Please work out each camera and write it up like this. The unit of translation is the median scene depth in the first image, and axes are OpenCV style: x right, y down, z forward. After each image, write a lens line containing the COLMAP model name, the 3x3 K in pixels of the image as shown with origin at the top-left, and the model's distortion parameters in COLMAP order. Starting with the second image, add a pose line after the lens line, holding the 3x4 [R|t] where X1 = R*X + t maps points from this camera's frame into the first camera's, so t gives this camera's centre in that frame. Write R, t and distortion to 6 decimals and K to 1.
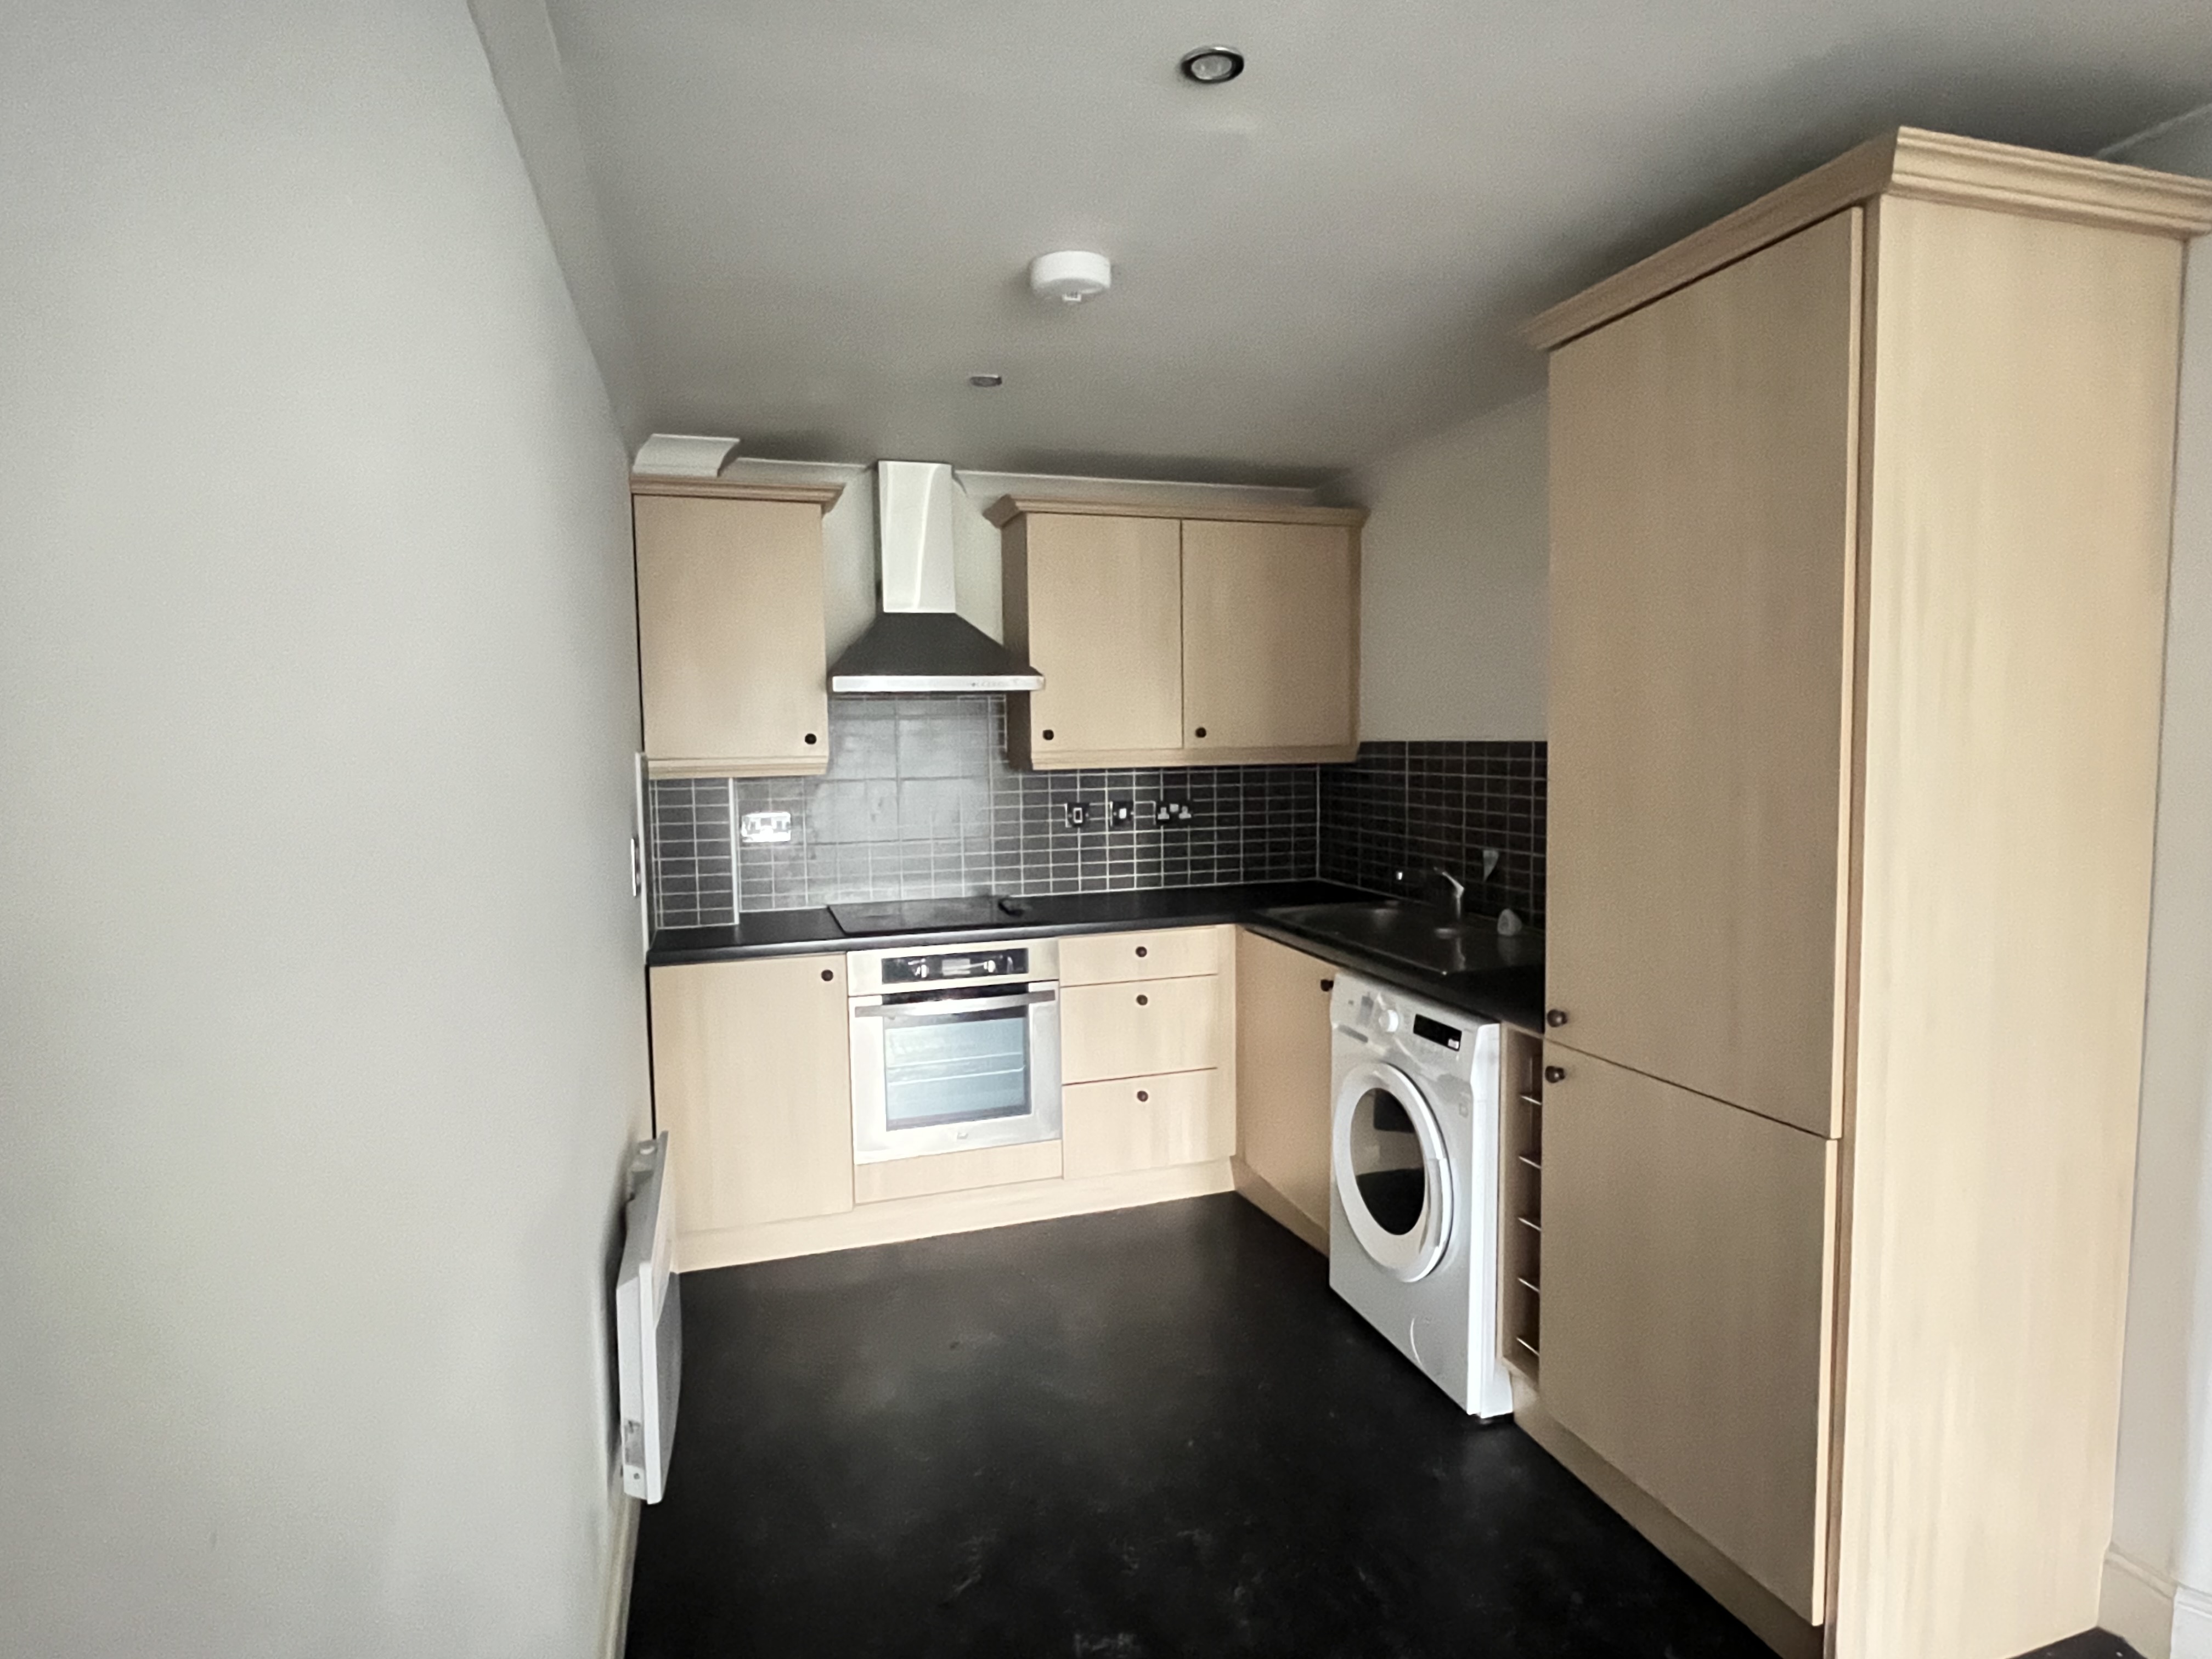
lens RADIAL K [[1211.4, 0, 1105.8], [0, 1211.4, 822.0], [0, 0, 1]] dist [-0.002857, 0.000415]
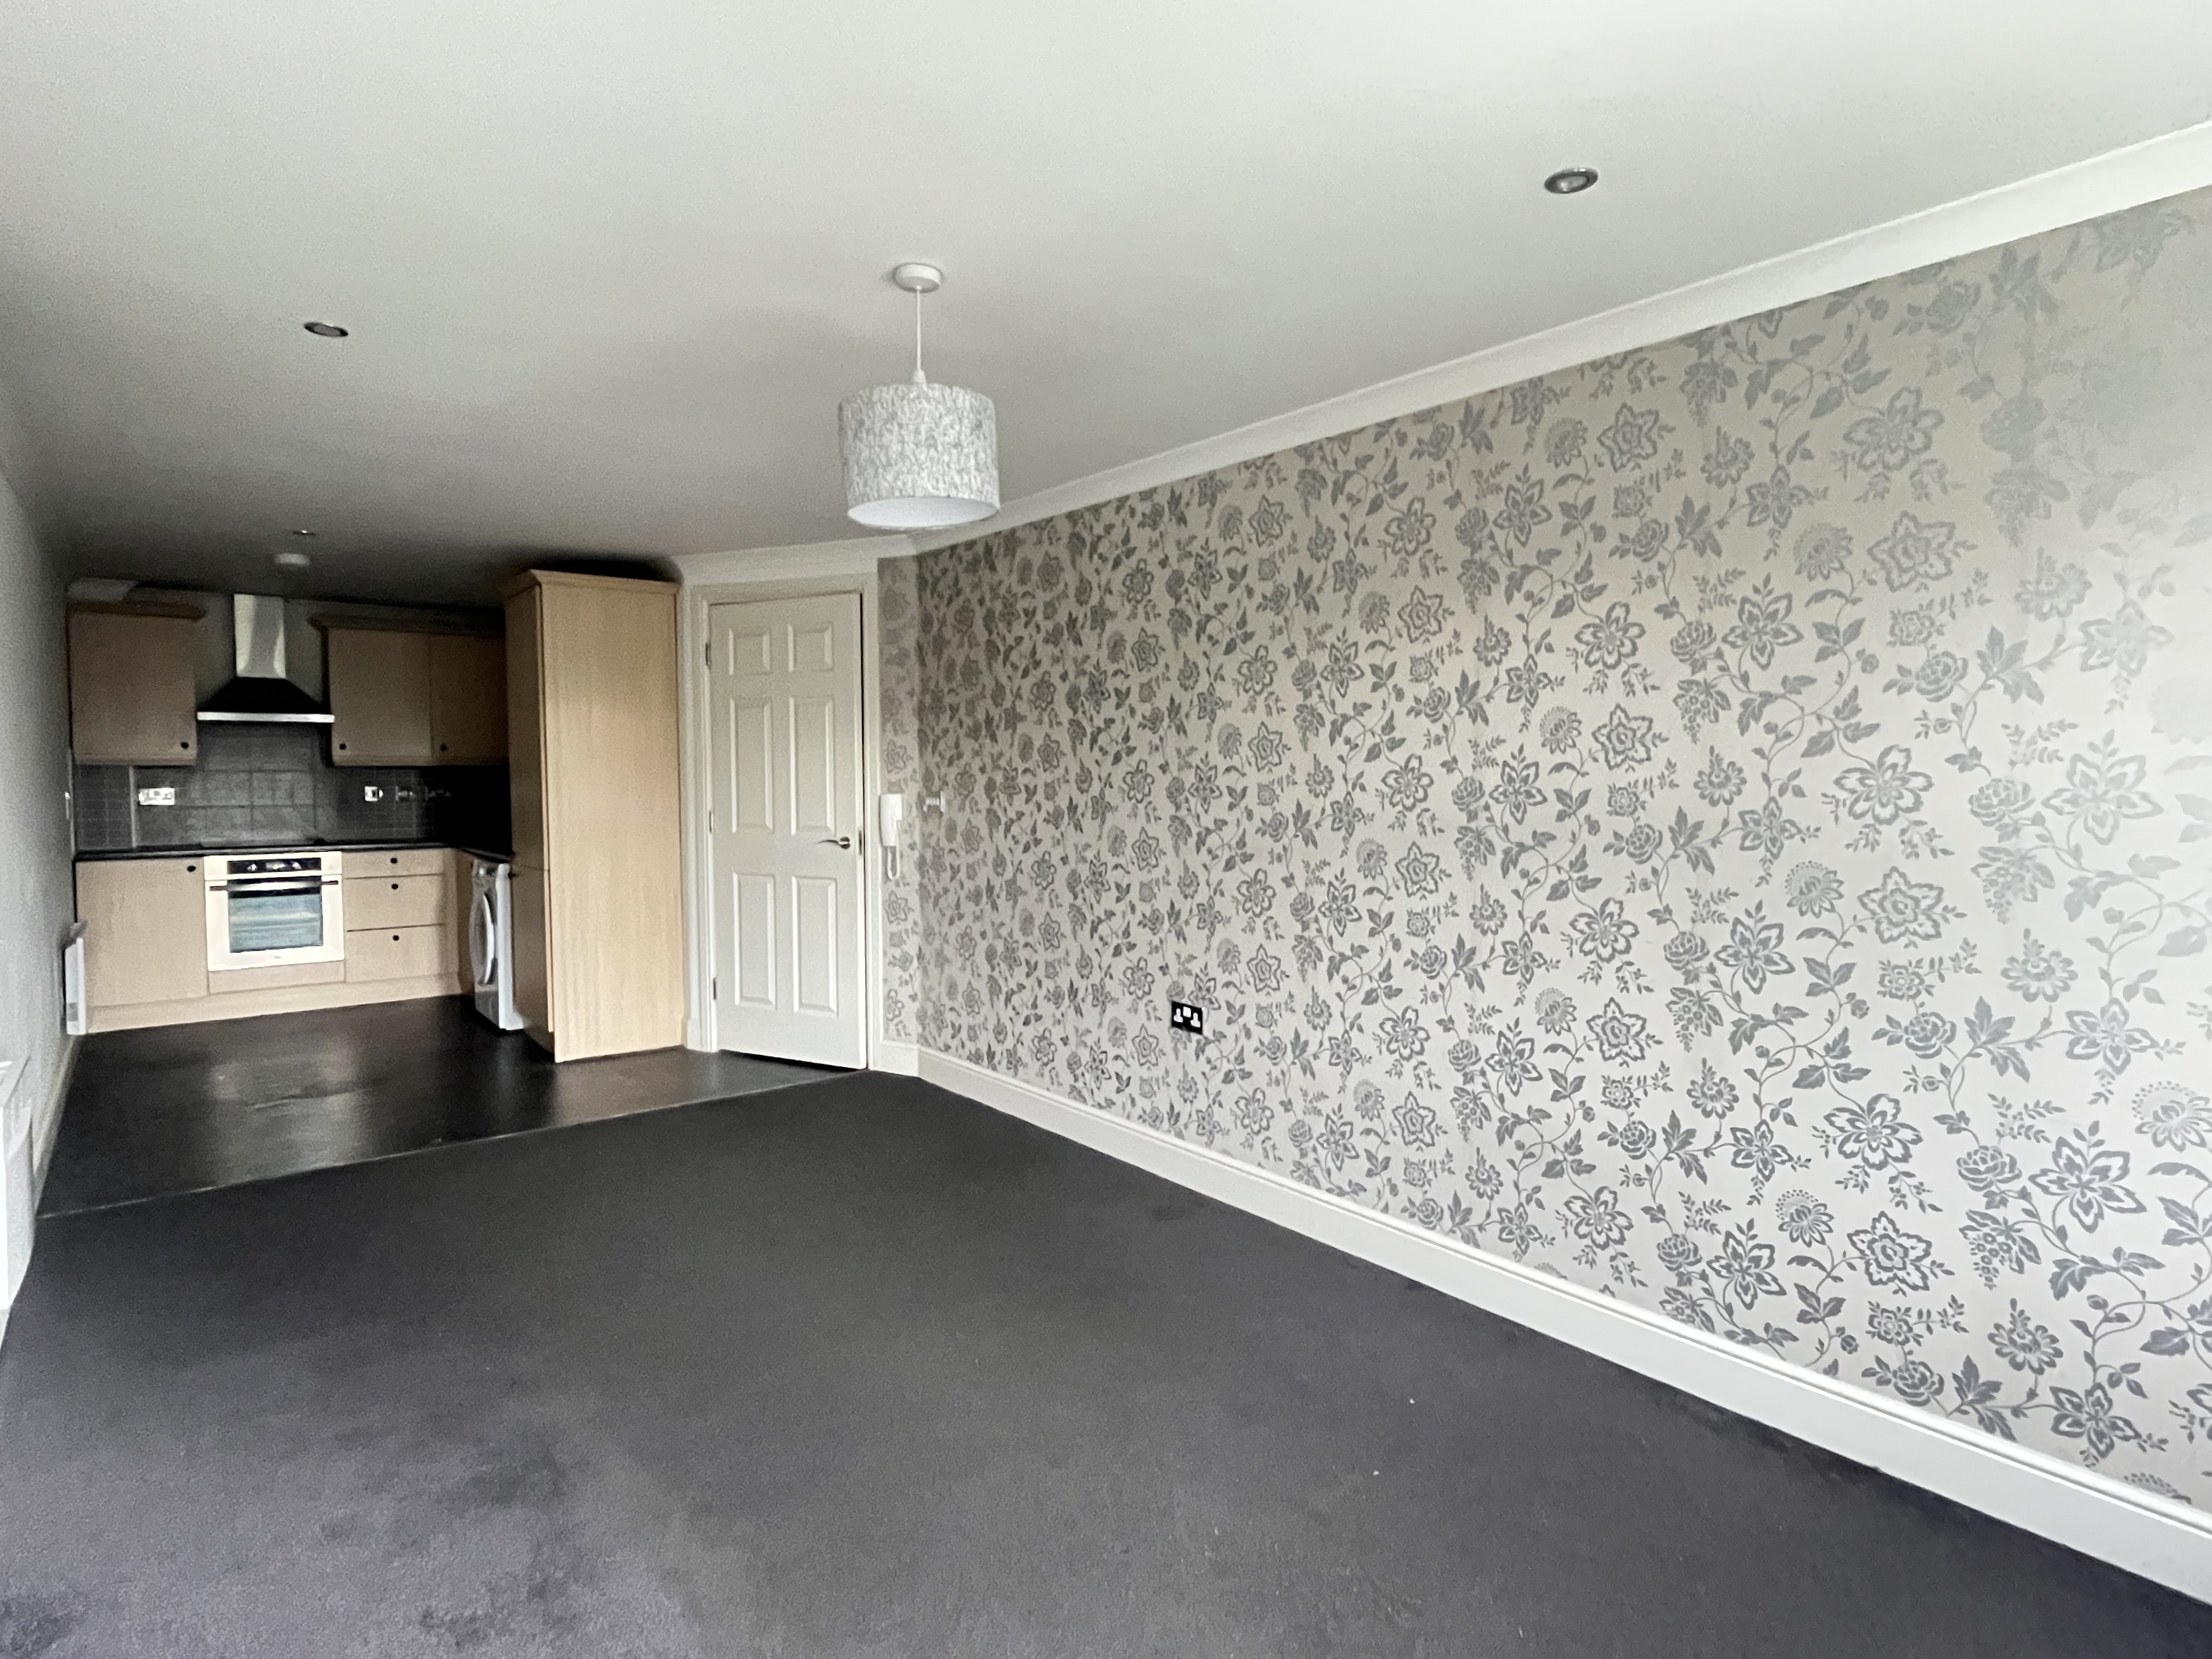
lens RADIAL K [[1211.4, 0, 1102.6], [0, 1211.4, 838.0], [0, 0, 1]] dist [-0.002857, 0.000415]
pose [[0.937623, -0.005627, 0.347608, 0.418555], [0.014751, 0.999612, -0.023607, 0.134624], [-0.347340, 0.027262, 0.937343, -1.184446]]
